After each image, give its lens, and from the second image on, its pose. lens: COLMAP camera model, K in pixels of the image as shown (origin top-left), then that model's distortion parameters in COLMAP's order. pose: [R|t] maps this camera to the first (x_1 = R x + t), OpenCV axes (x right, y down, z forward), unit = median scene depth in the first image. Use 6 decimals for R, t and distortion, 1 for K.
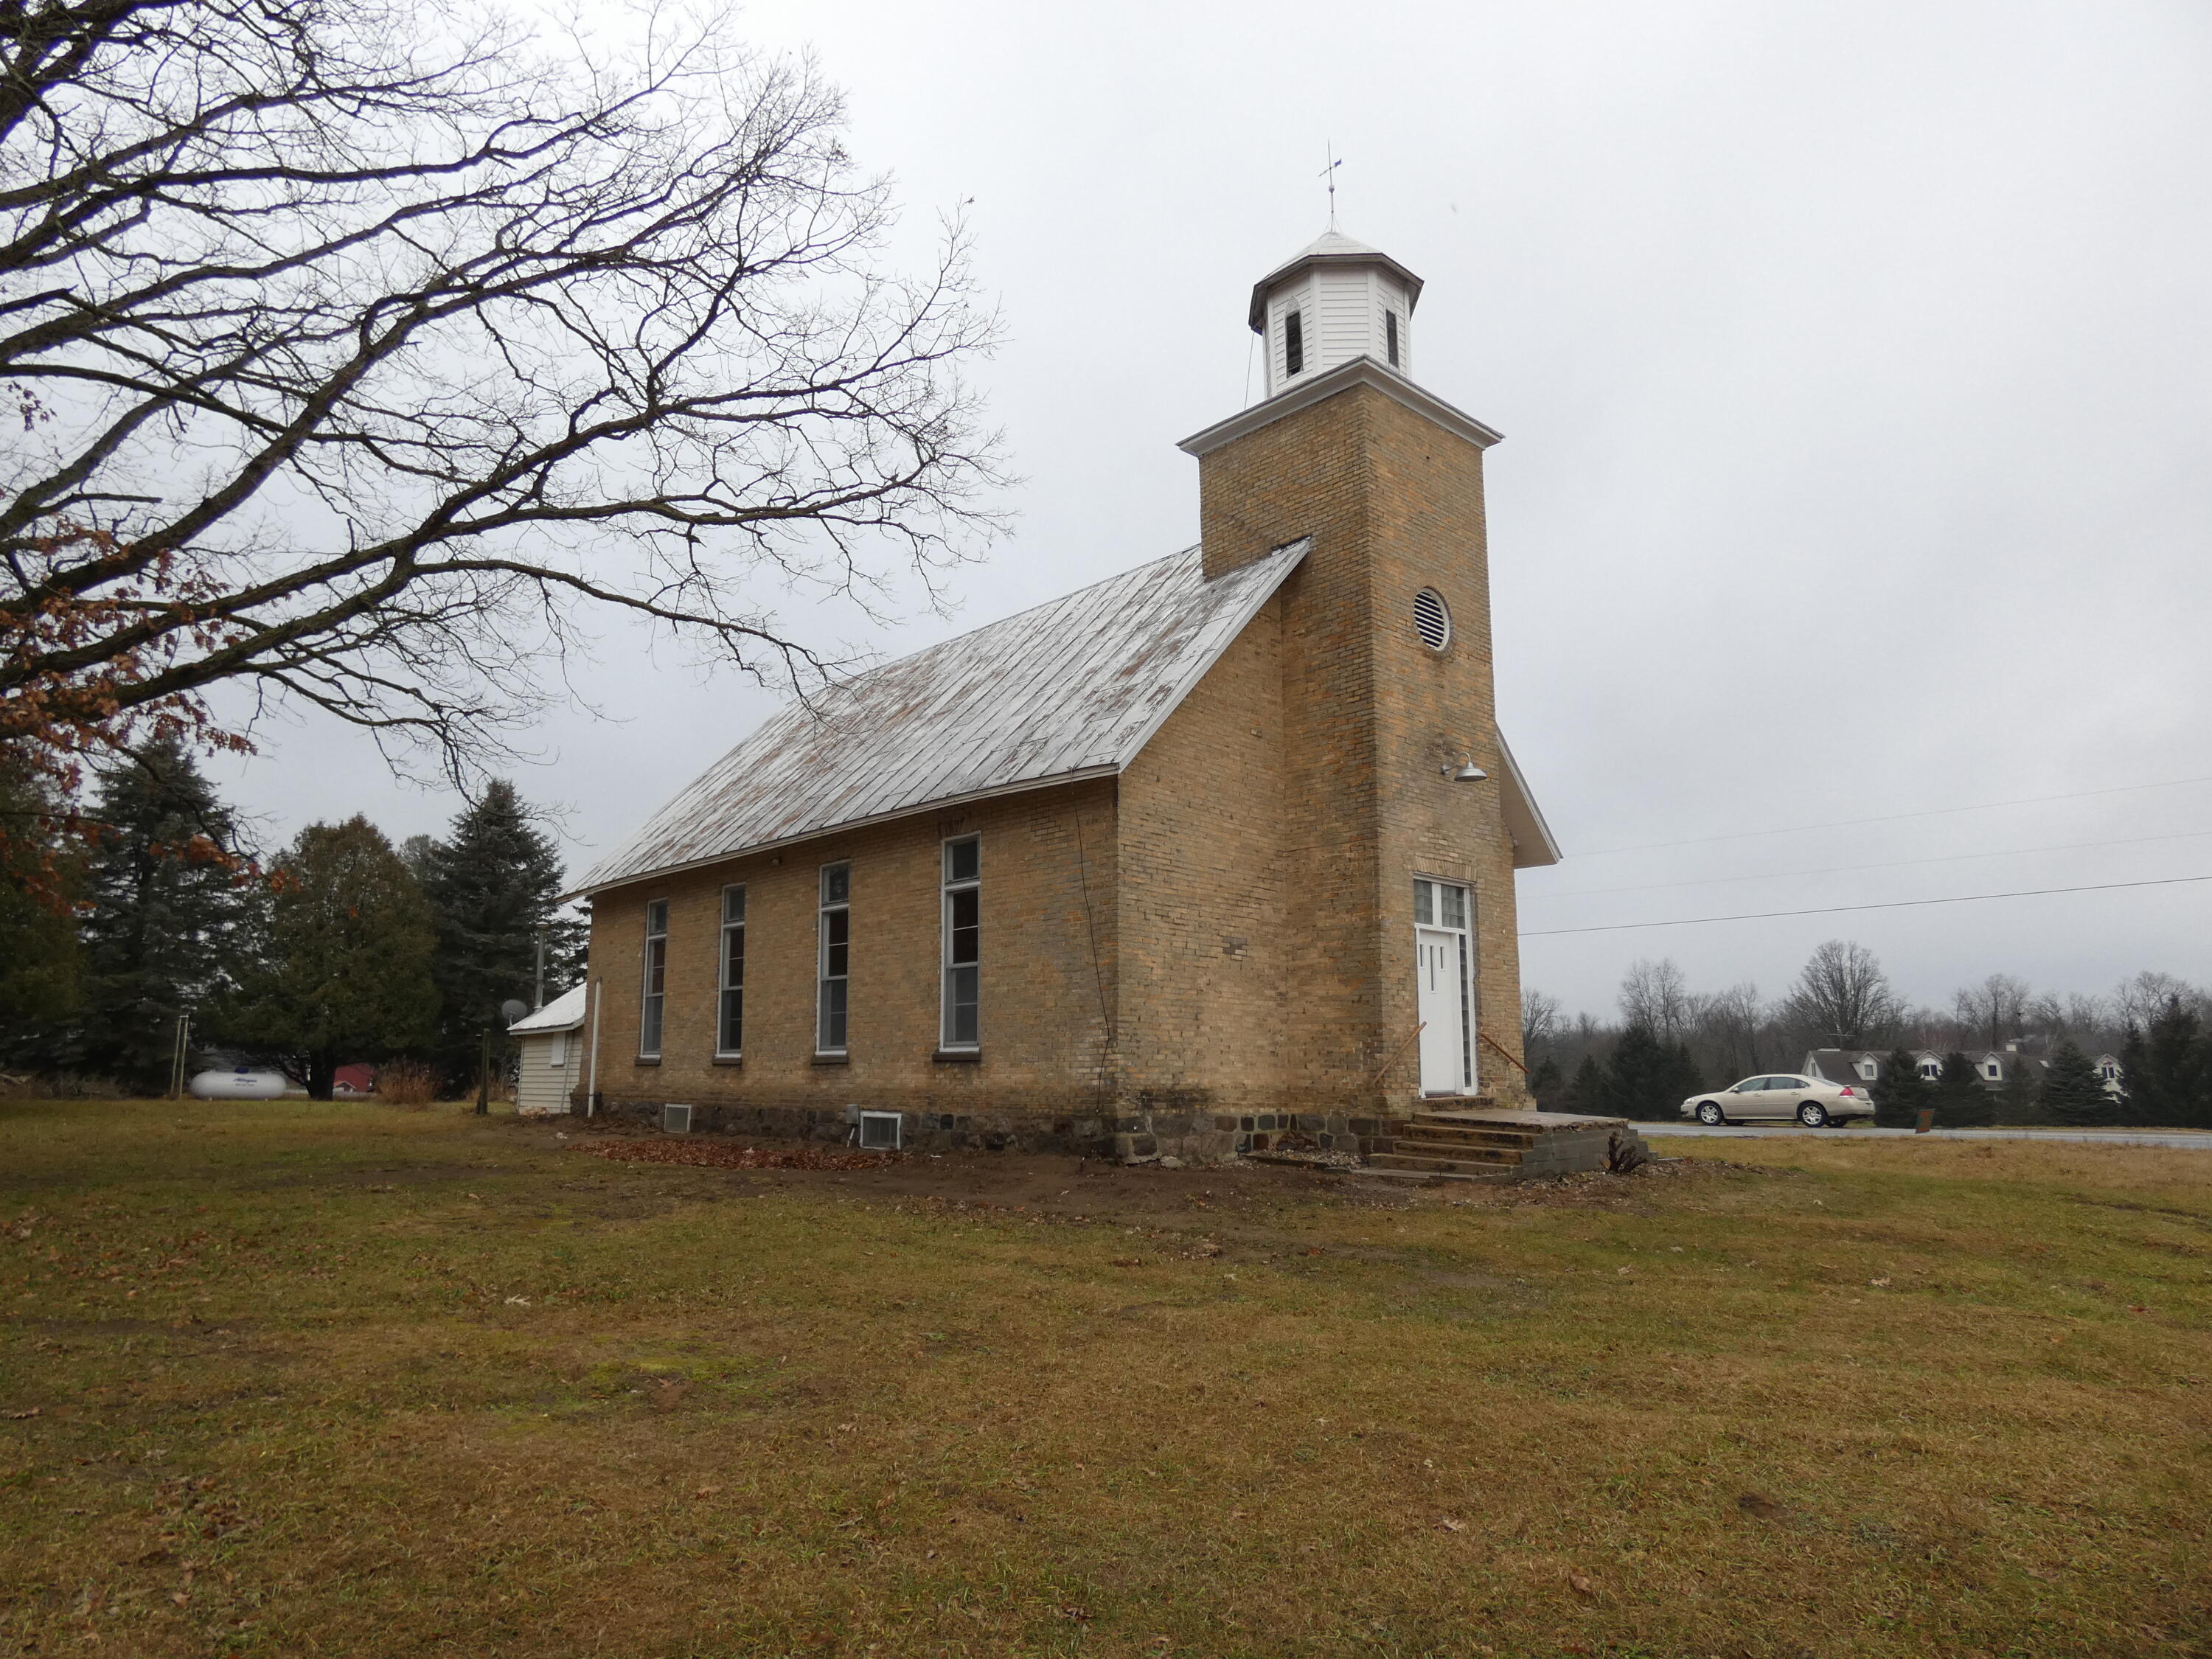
lens RADIAL K [[1306.9, 0, 1094.5], [0, 1306.9, 829.9], [0, 0, 1]] dist [-0.026792, -0.000455]
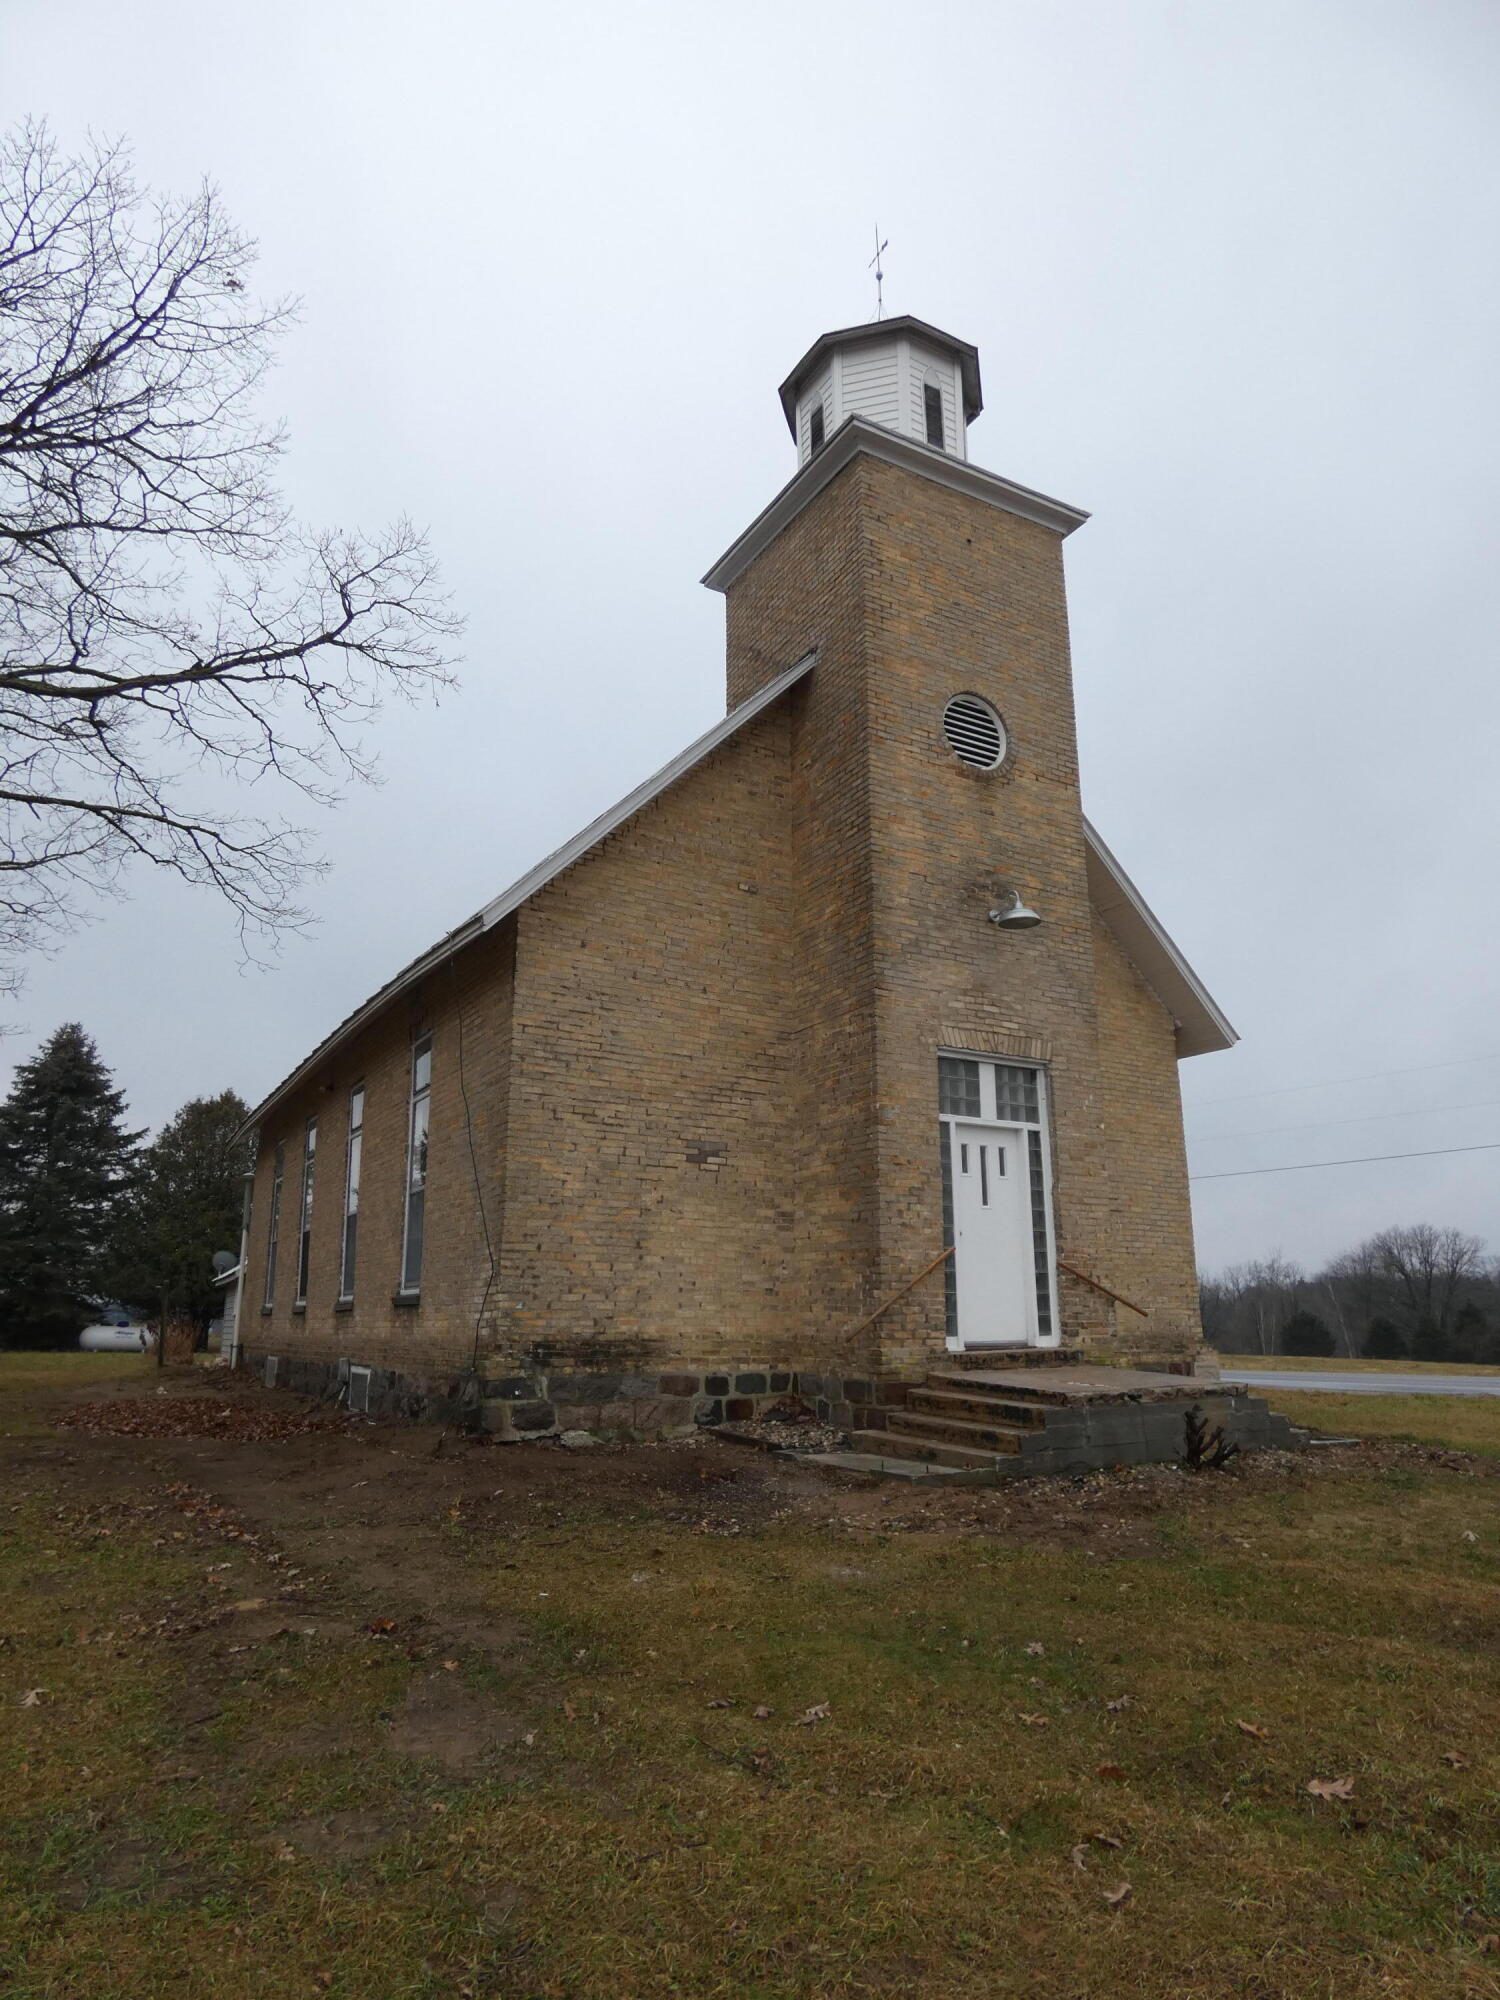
lens RADIAL K [[1185.1, 0, 750.0], [0, 1185.1, 1000.0], [0, 0, 1]] dist [0.001189, -0.020342]
pose [[0.976058, -0.062496, -0.208337, 0.280391], [0.045545, 0.995323, -0.085197, 0.058208], [0.212687, 0.073669, 0.974339, 0.300190]]
